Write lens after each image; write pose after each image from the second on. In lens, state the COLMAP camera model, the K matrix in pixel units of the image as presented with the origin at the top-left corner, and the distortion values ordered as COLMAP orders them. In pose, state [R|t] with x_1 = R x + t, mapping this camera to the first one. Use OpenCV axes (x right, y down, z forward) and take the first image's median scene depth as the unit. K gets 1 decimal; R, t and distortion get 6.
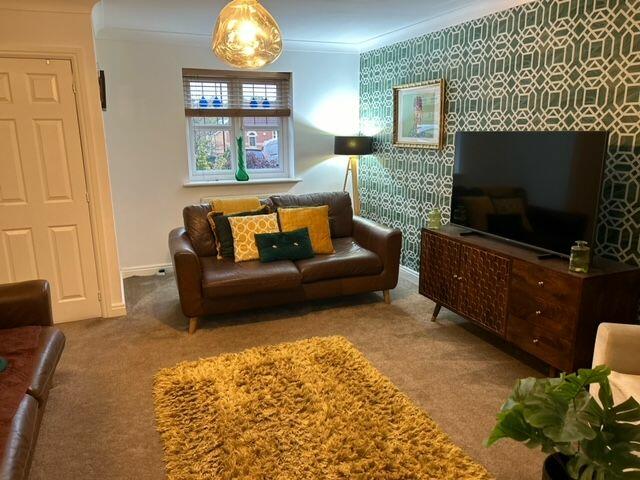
lens RADIAL K [[480.6, 0, 320.0], [0, 480.6, 240.0], [0, 0, 1]] dist [0.052077, -0.060024]
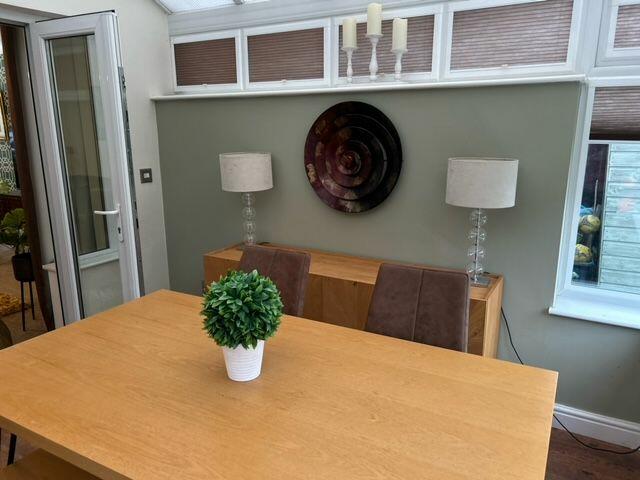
lens RADIAL K [[480.6, 0, 320.0], [0, 480.6, 240.0], [0, 0, 1]] dist [0.052077, -0.060024]
pose [[0.786874, -0.143715, 0.600147, 0.065958], [0.140953, 0.988653, 0.051940, 0.133673], [-0.600801, 0.043723, 0.798202, -0.568188]]
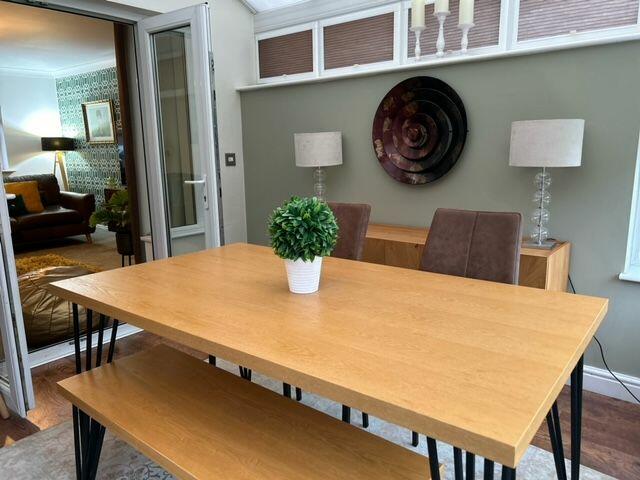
lens RADIAL K [[480.6, 0, 320.0], [0, 480.6, 240.0], [0, 0, 1]] dist [0.052077, -0.060024]
pose [[0.877806, -0.103856, 0.467622, 0.053953], [0.122440, 0.992431, -0.009427, 0.194426], [-0.463104, 0.065531, 0.883878, -0.600430]]
